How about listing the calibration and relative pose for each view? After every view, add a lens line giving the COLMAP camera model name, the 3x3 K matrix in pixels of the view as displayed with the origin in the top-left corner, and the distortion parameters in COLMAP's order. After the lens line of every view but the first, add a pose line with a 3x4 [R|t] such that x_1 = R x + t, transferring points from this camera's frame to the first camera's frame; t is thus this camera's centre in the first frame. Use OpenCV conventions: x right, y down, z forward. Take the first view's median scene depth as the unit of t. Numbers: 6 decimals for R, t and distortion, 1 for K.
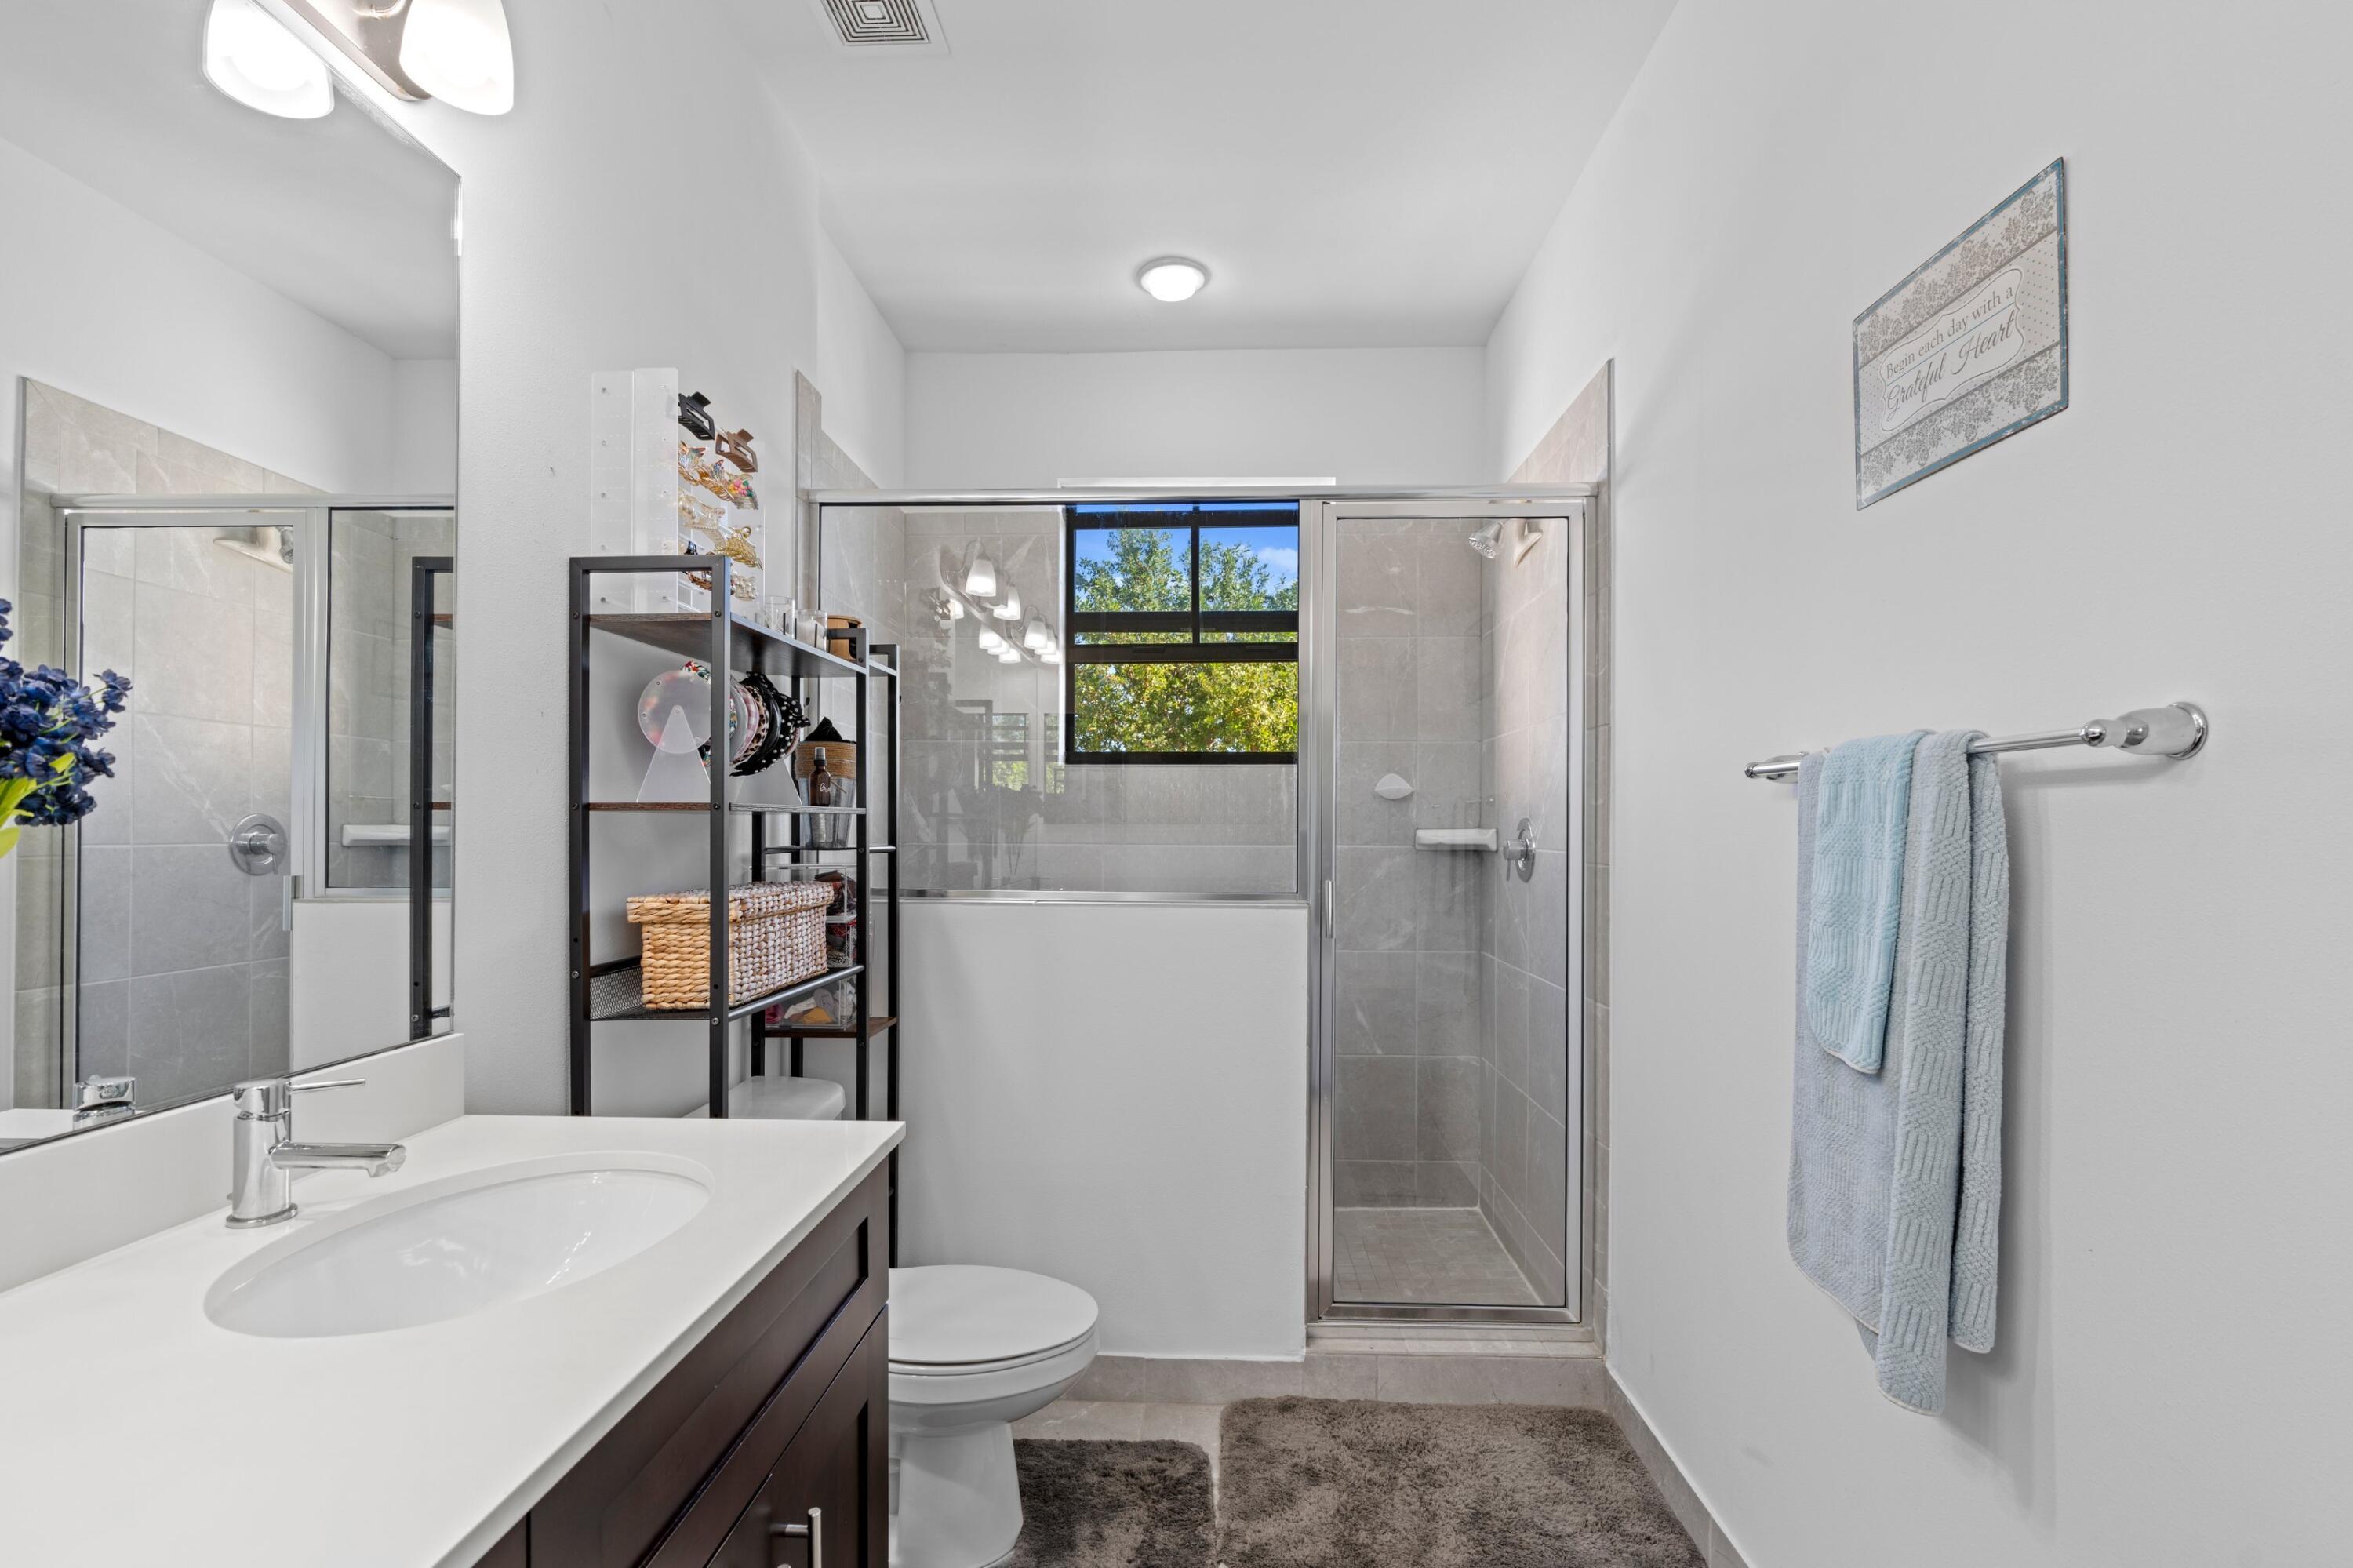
lens RADIAL K [[1062.5, 0, 1179.2], [0, 1062.5, 822.7], [0, 0, 1]] dist [-0.003383, -0.001018]
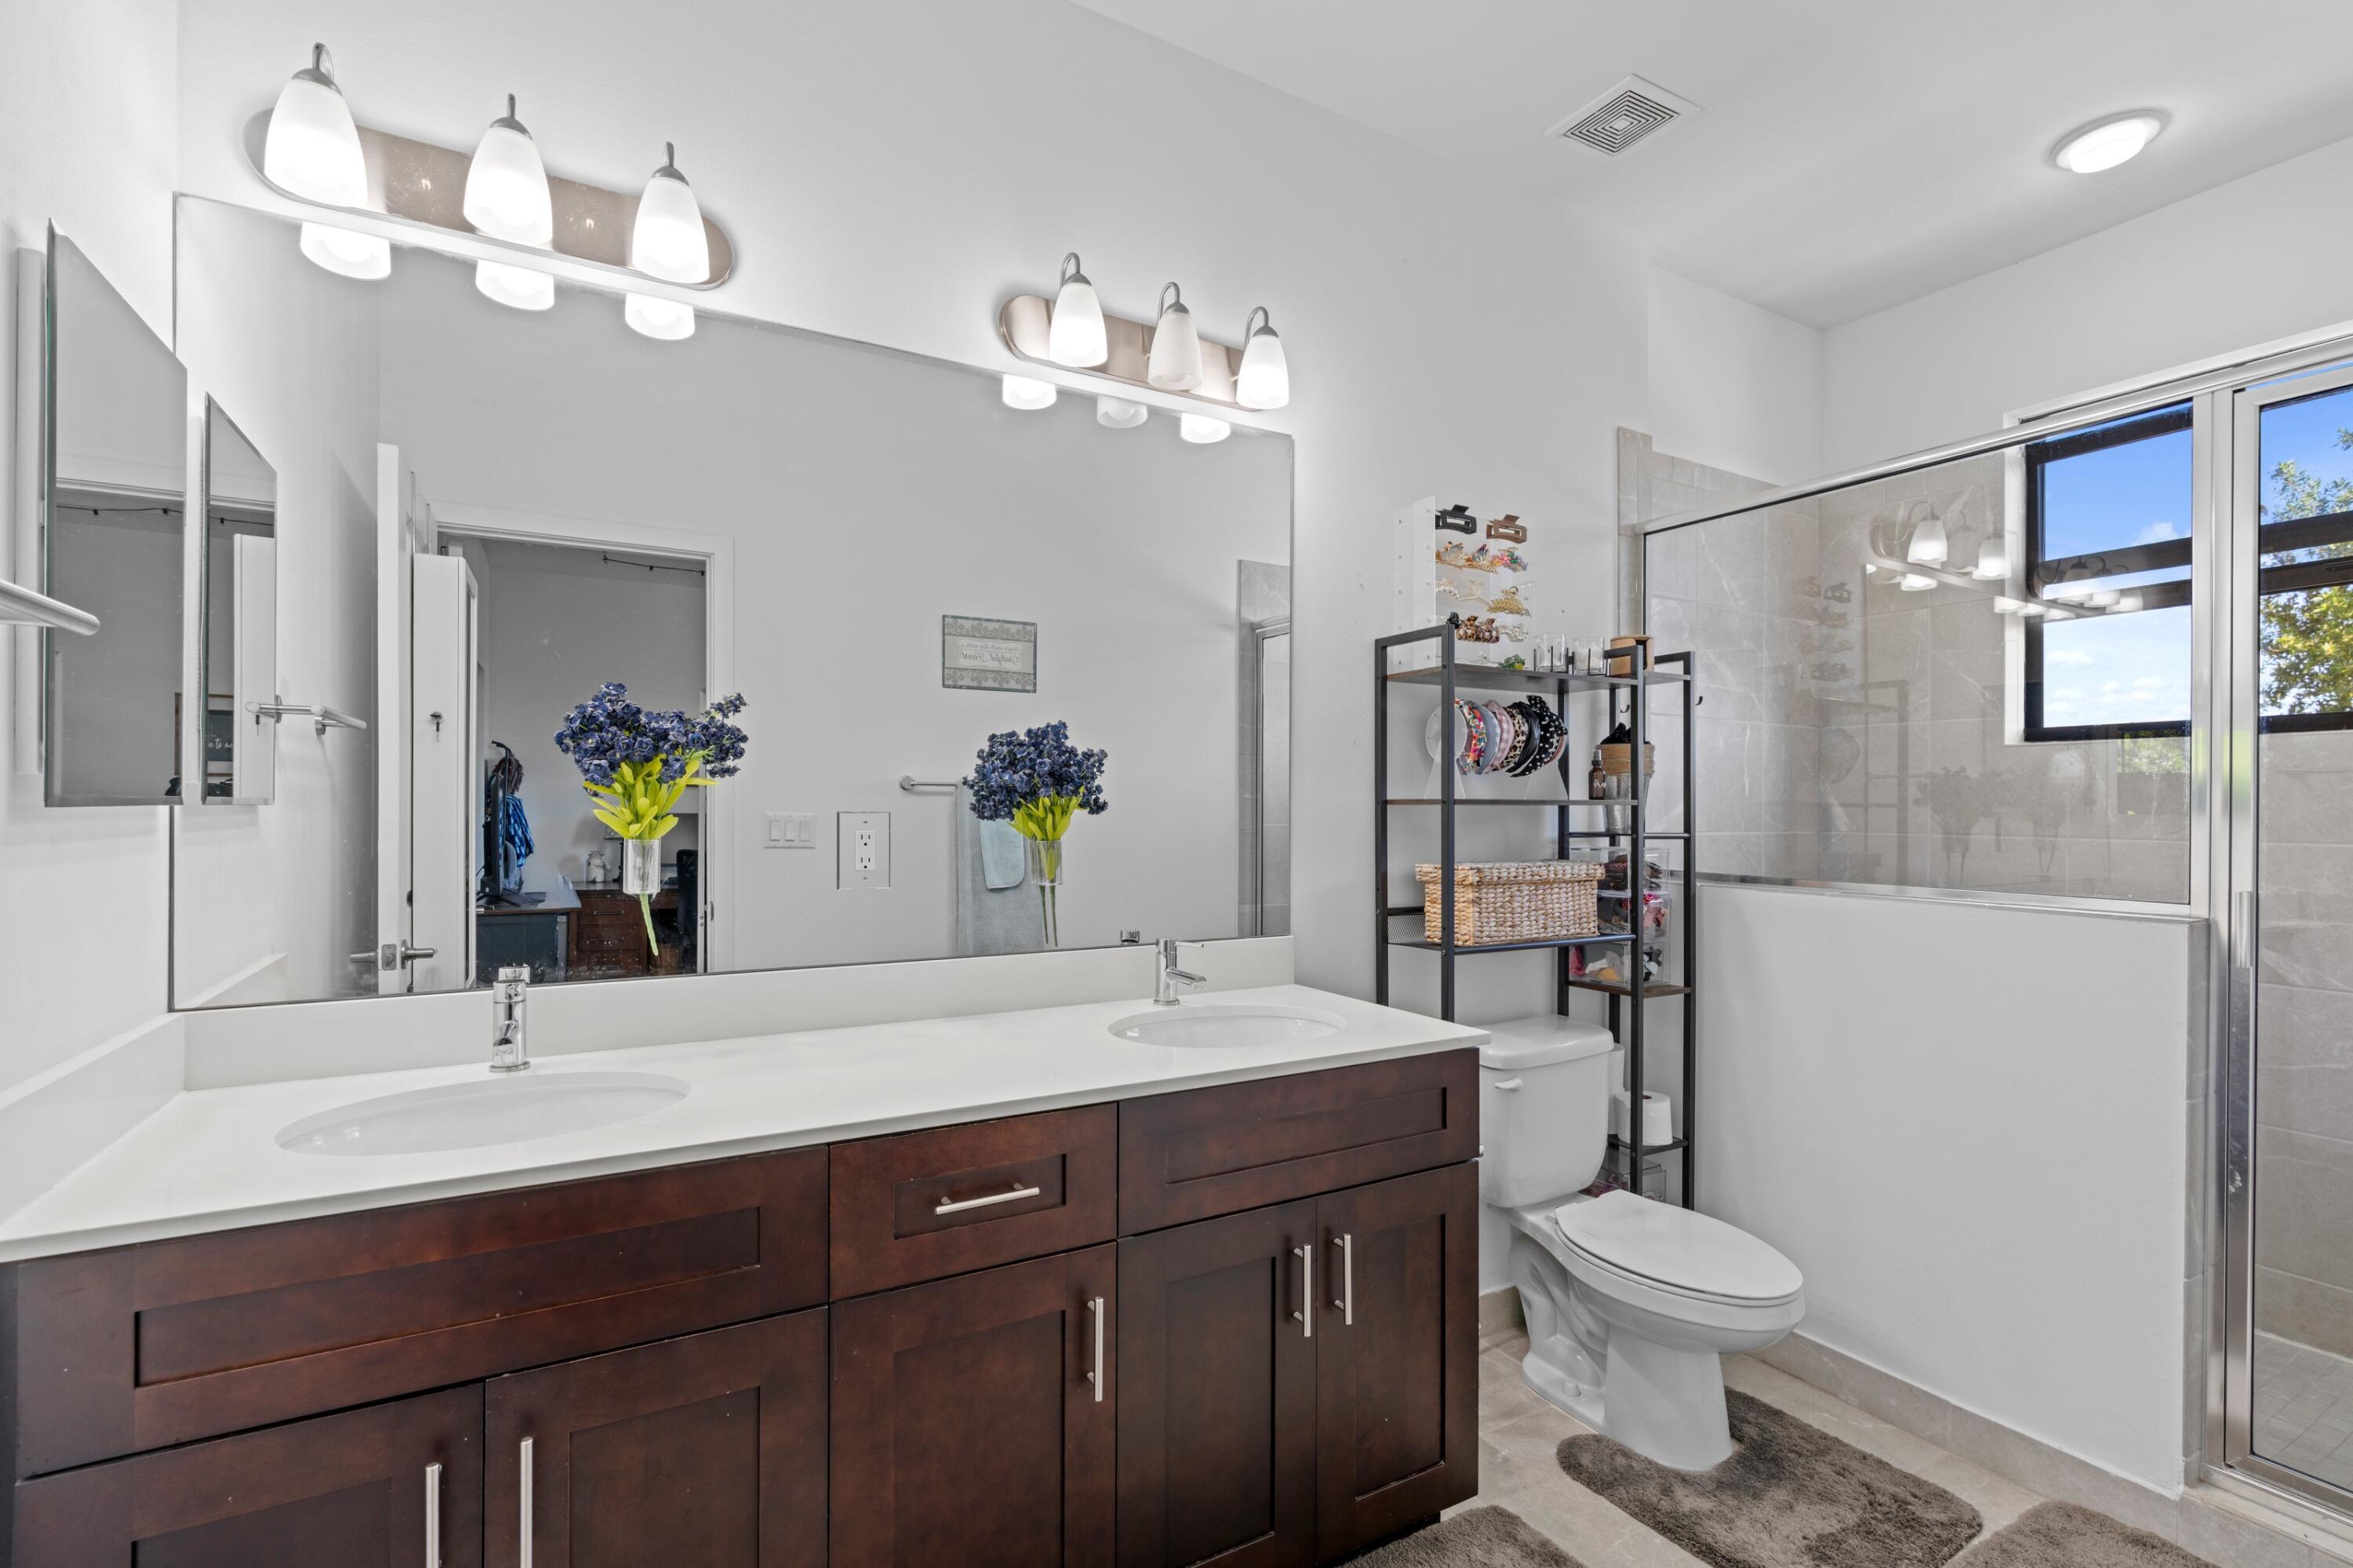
lens RADIAL K [[1062.5, 0, 1179.2], [0, 1062.5, 822.7], [0, 0, 1]] dist [-0.003383, -0.001018]
pose [[0.530130, 0.011574, -0.847837, 0.417100], [-0.001146, 0.999916, 0.012933, -0.003482], [0.847916, -0.005884, 0.530099, -0.040075]]
